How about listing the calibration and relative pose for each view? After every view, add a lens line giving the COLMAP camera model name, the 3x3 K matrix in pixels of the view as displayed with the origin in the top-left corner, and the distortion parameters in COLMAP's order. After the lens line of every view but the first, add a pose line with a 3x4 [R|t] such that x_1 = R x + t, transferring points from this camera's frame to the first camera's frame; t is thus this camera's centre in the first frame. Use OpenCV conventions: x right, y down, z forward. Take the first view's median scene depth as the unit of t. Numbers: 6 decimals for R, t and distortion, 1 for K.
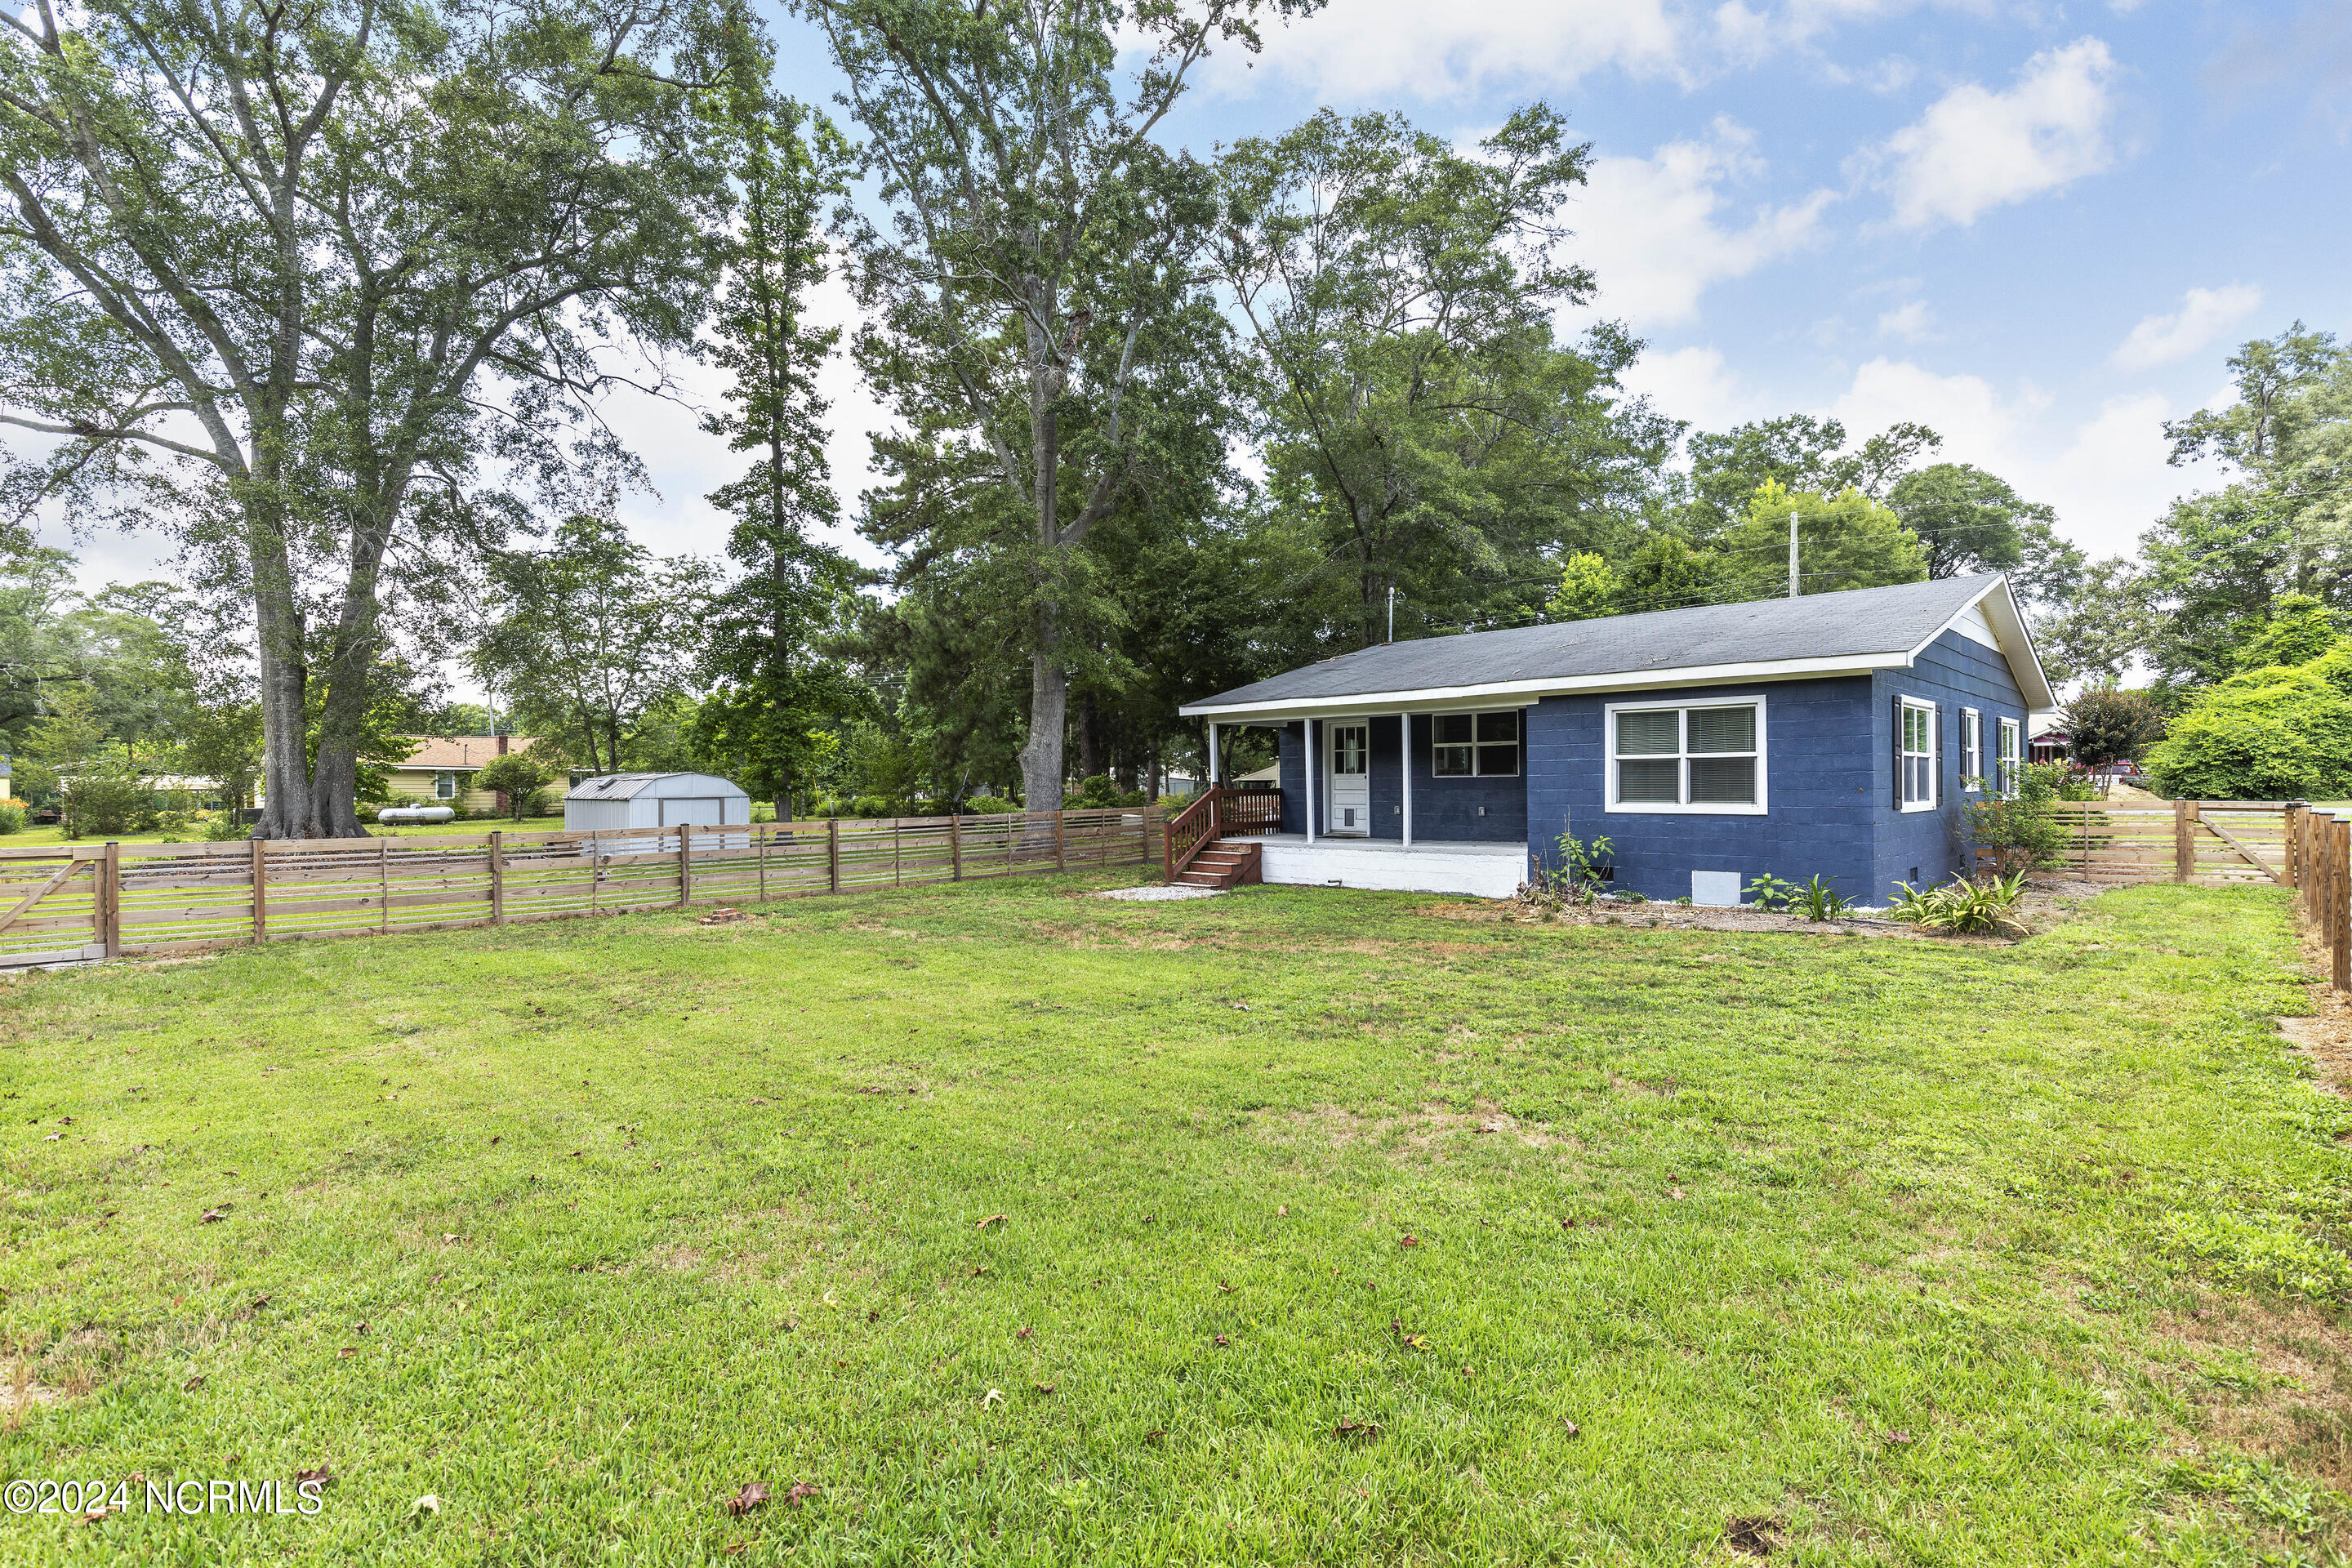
lens RADIAL K [[1114.1, 0, 1125.1], [0, 1114.1, 775.9], [0, 0, 1]] dist [-0.000399, -0.000080]
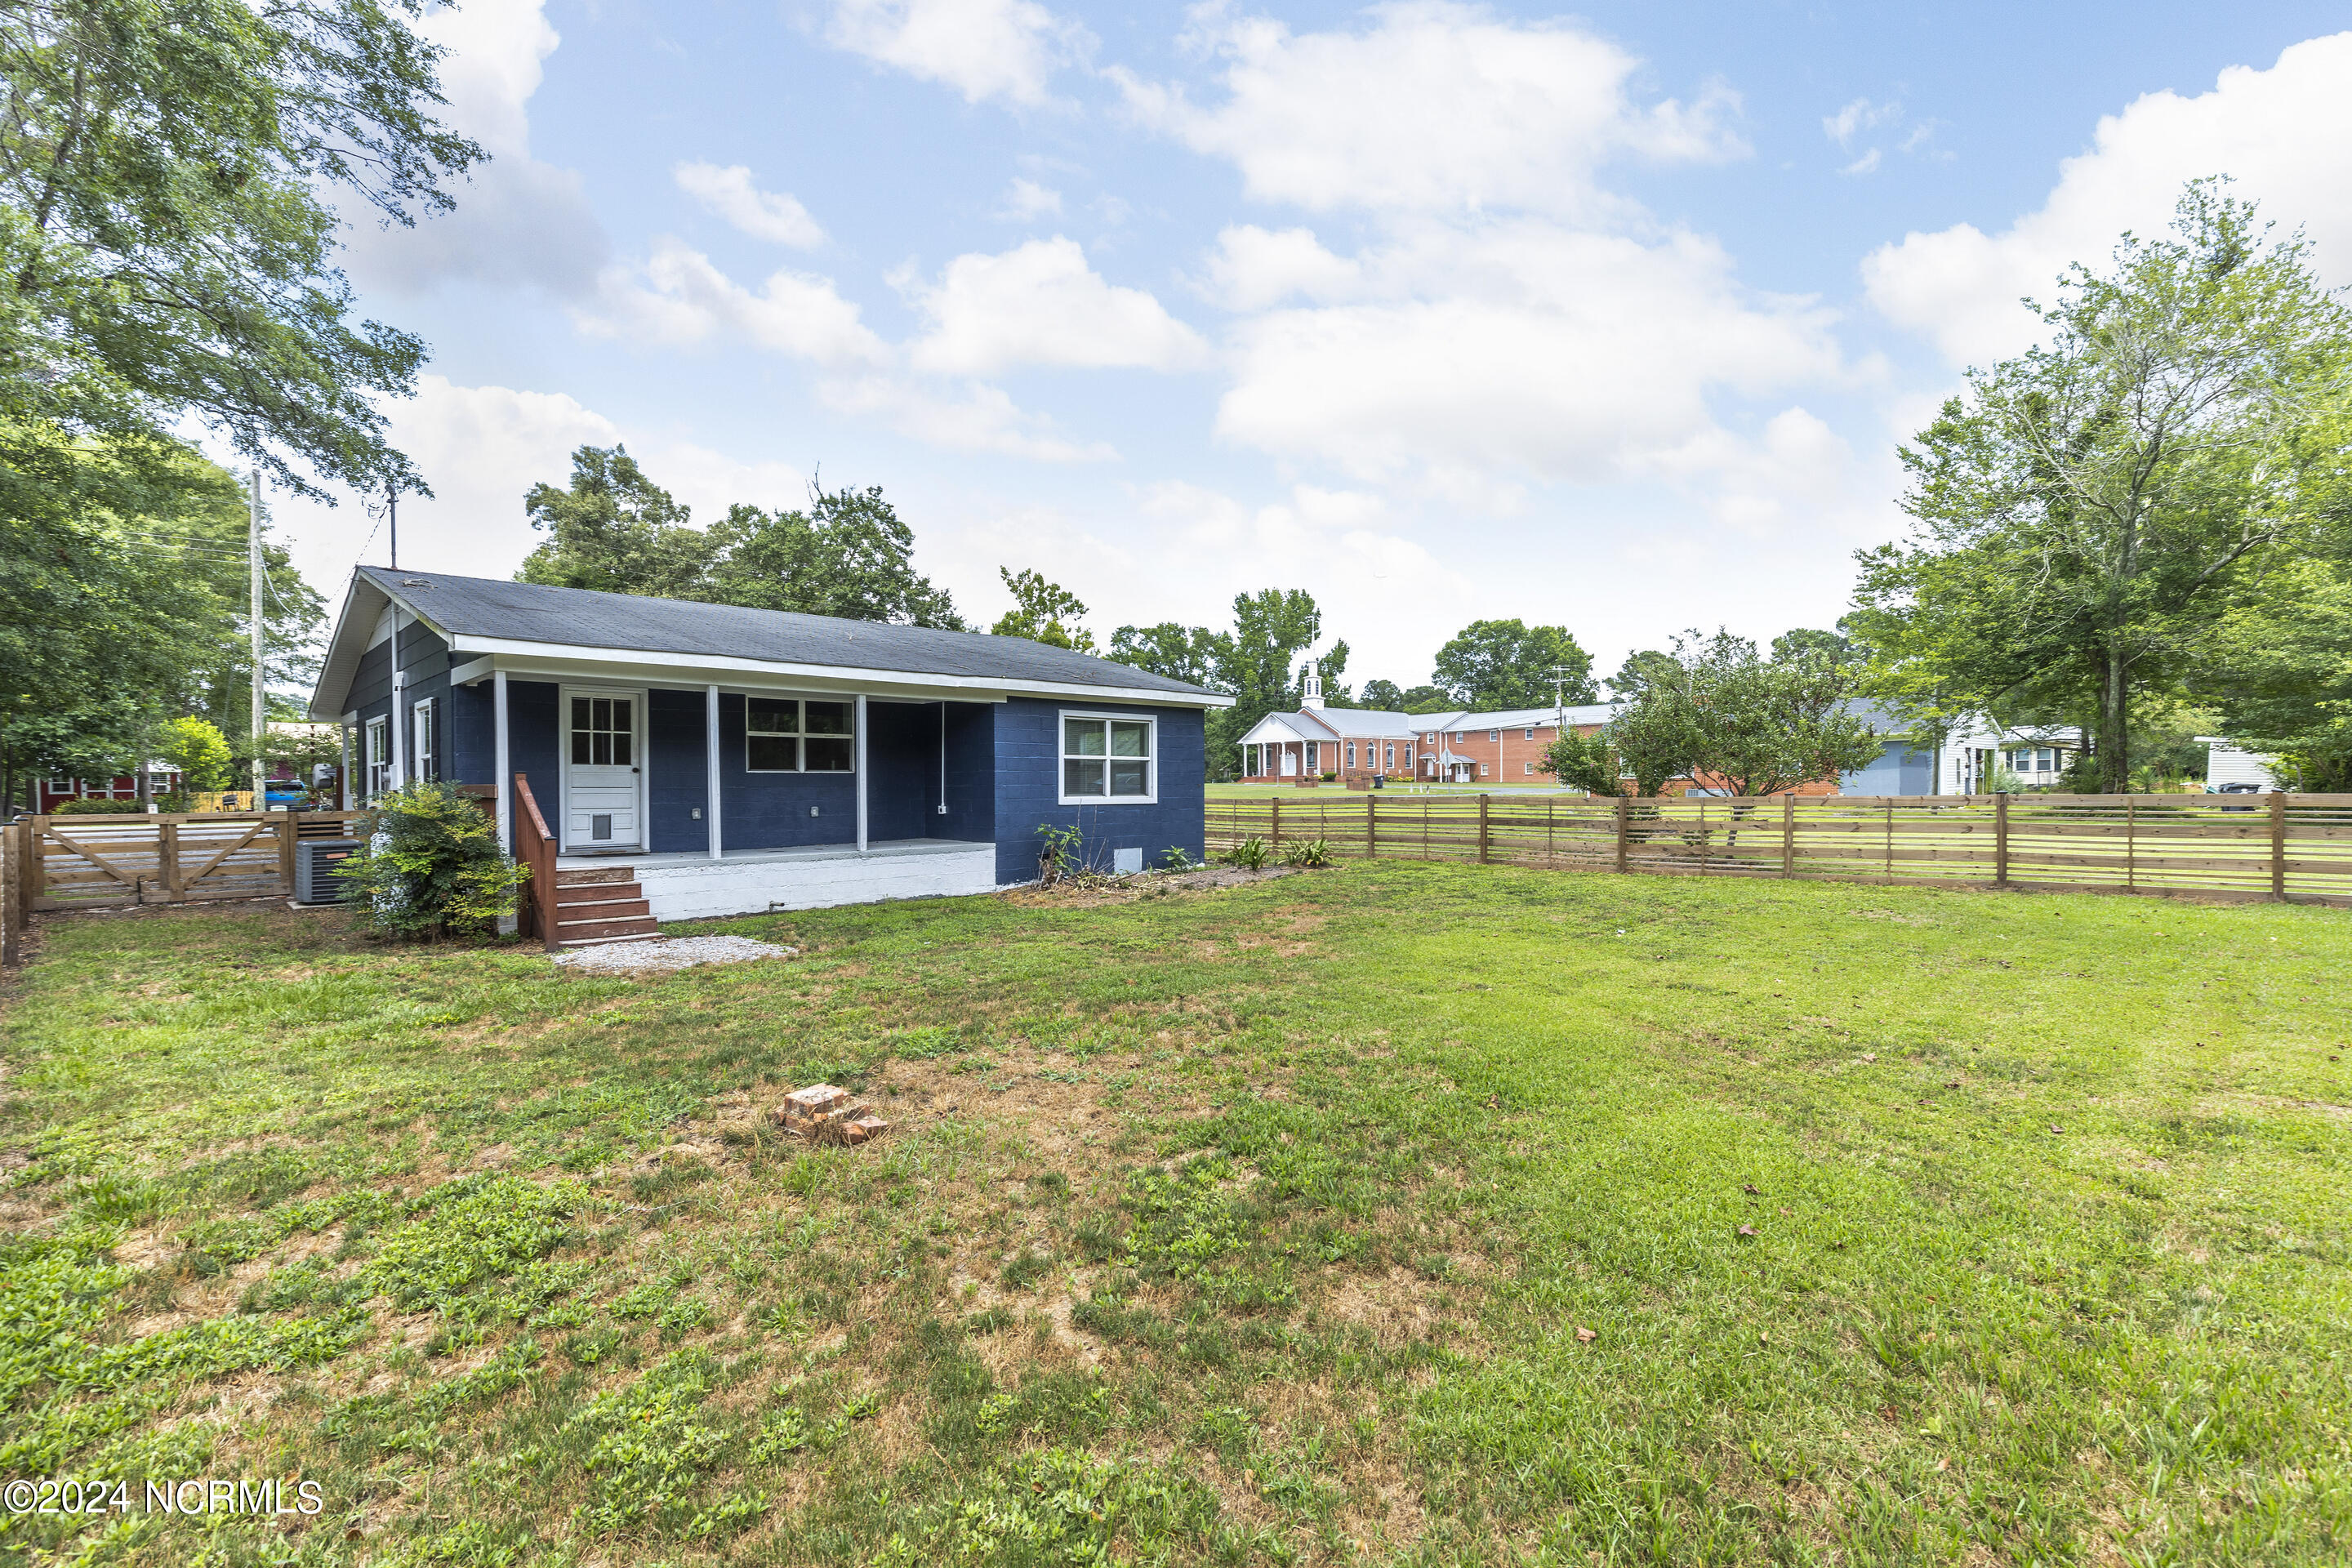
lens RADIAL K [[1106.0, 0, 1177.4], [0, 1106.0, 821.9], [0, 0, 1]] dist [0.027922, -0.000086]
pose [[-0.016376, -0.020637, 0.999653, -0.535764], [-0.001344, 0.999787, 0.020618, 0.020235], [-0.999865, -0.001006, -0.016400, 0.687472]]
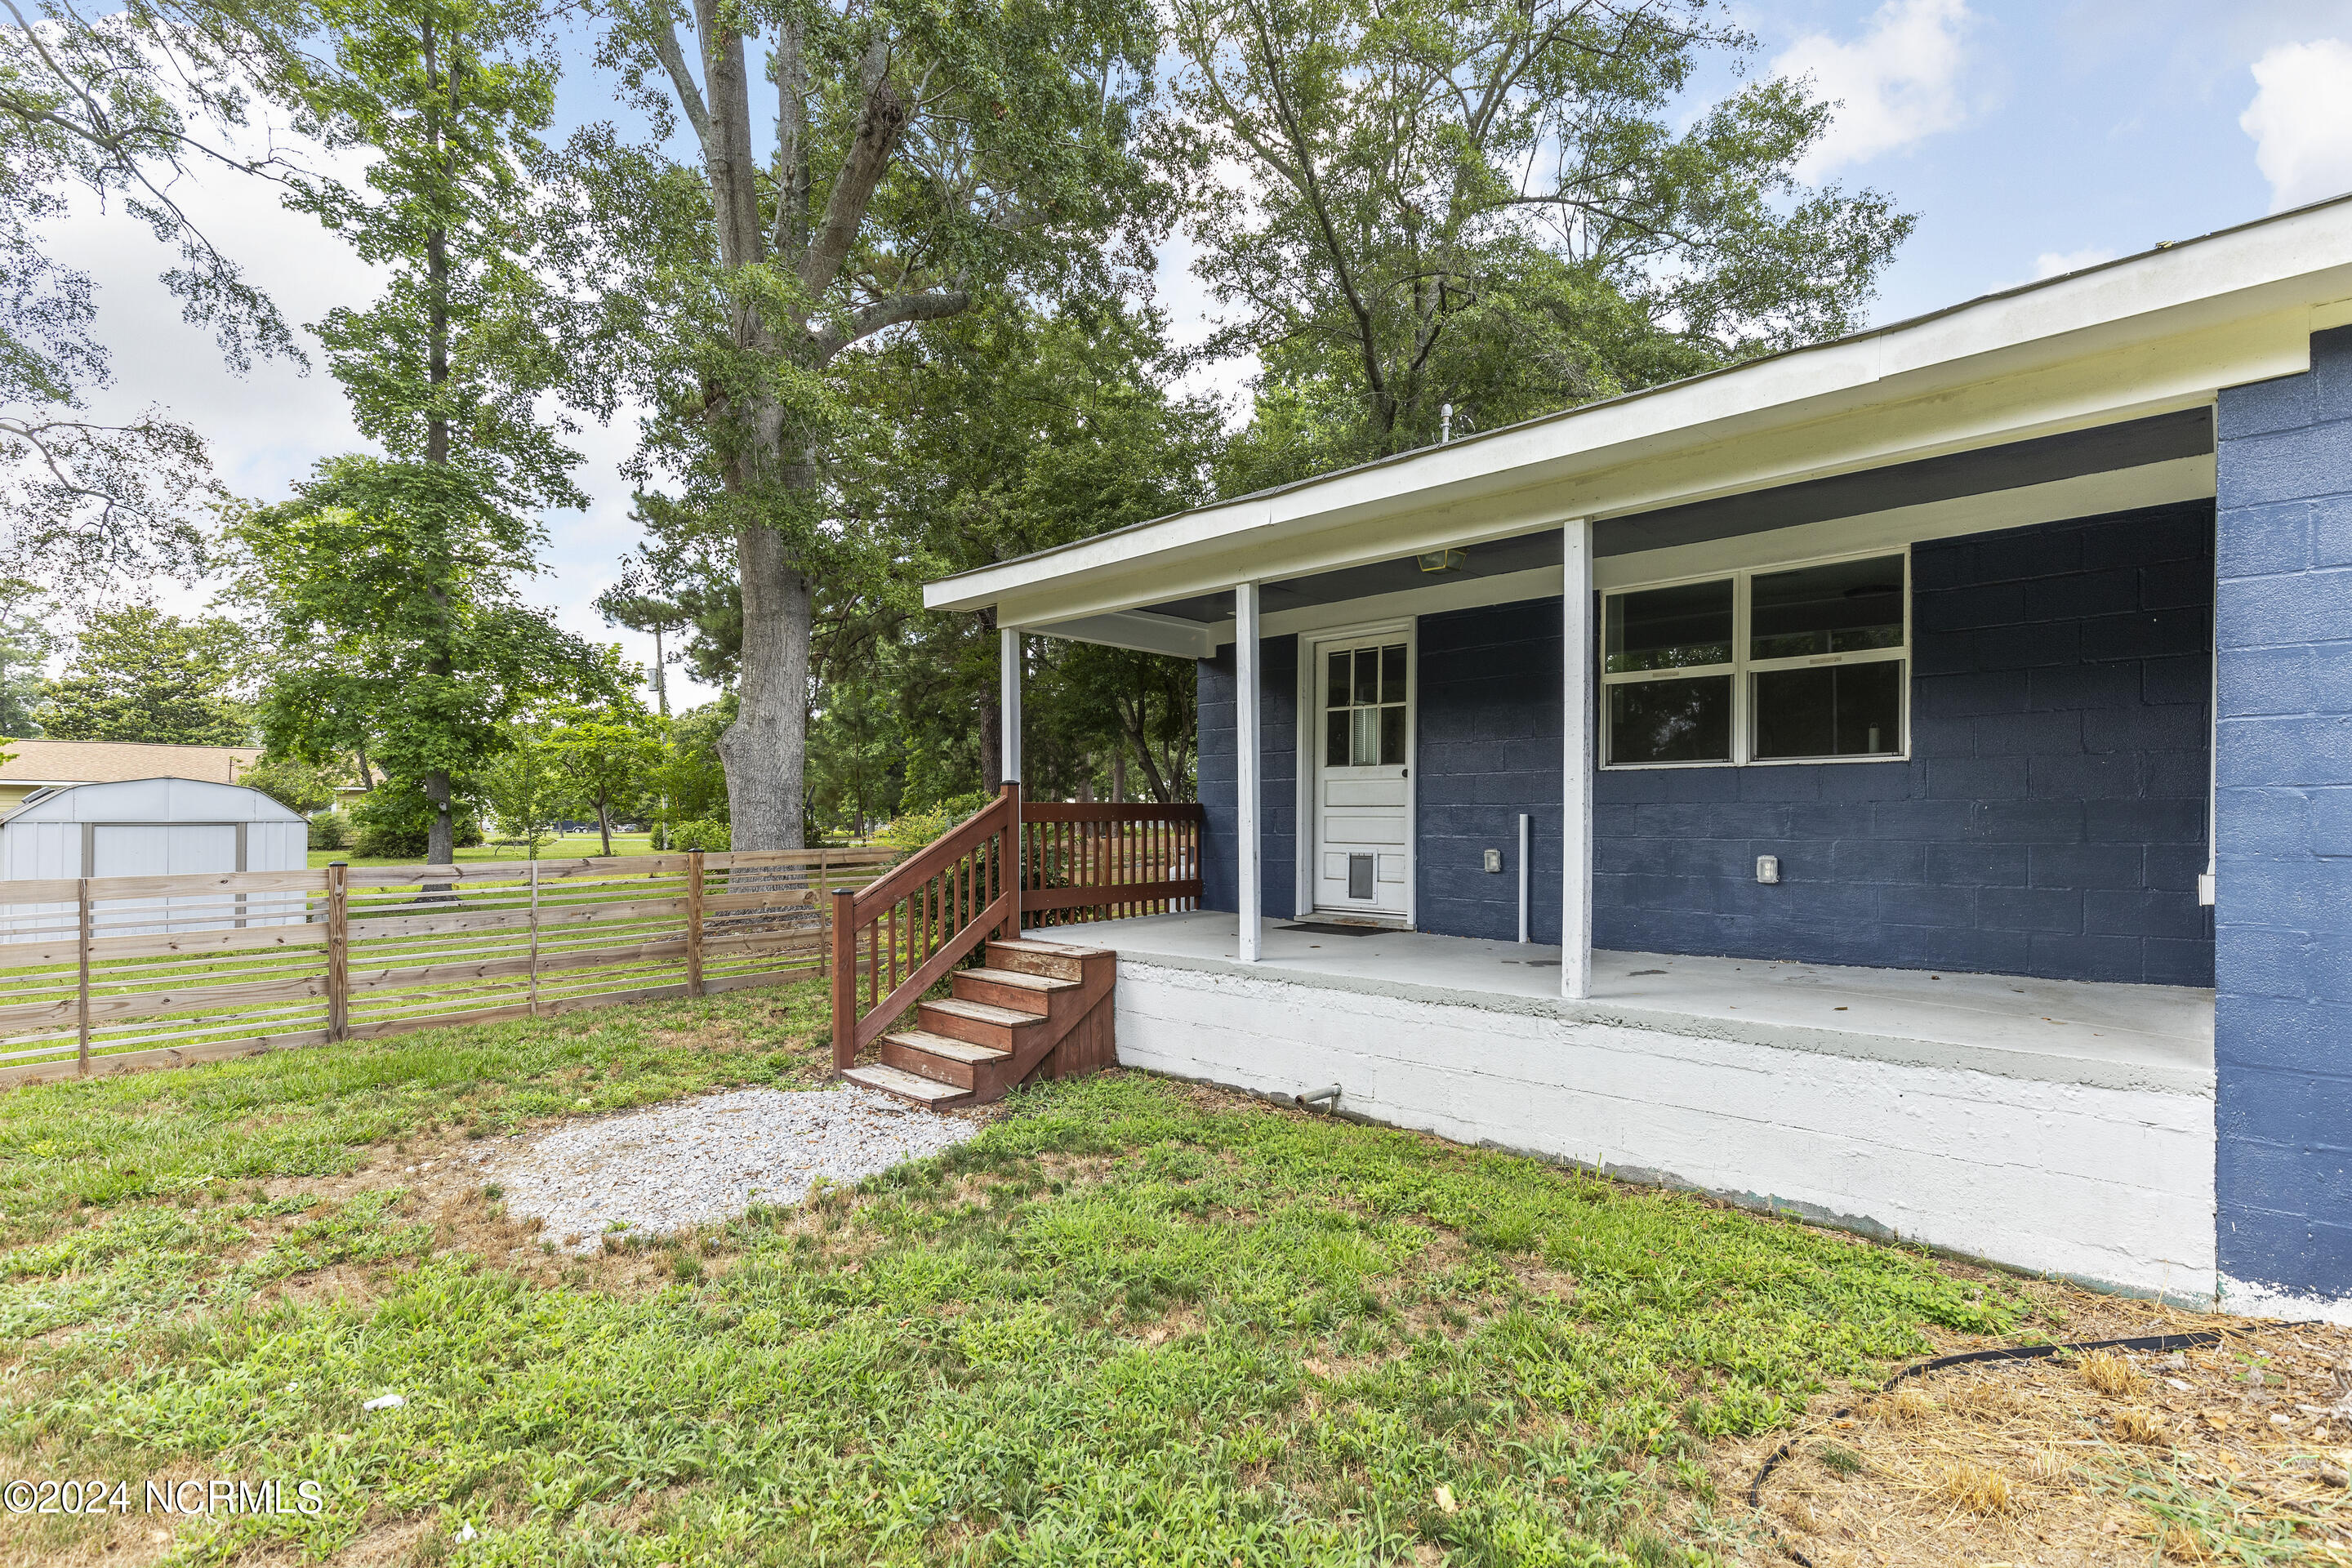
lens RADIAL K [[1106.0, 0, 1177.4], [0, 1106.0, 821.9], [0, 0, 1]] dist [0.027922, -0.000086]
pose [[0.998933, 0.006448, 0.045732, 0.124273], [-0.006955, 0.999916, 0.010938, 0.014626], [-0.045658, -0.011245, 0.998894, 0.643656]]
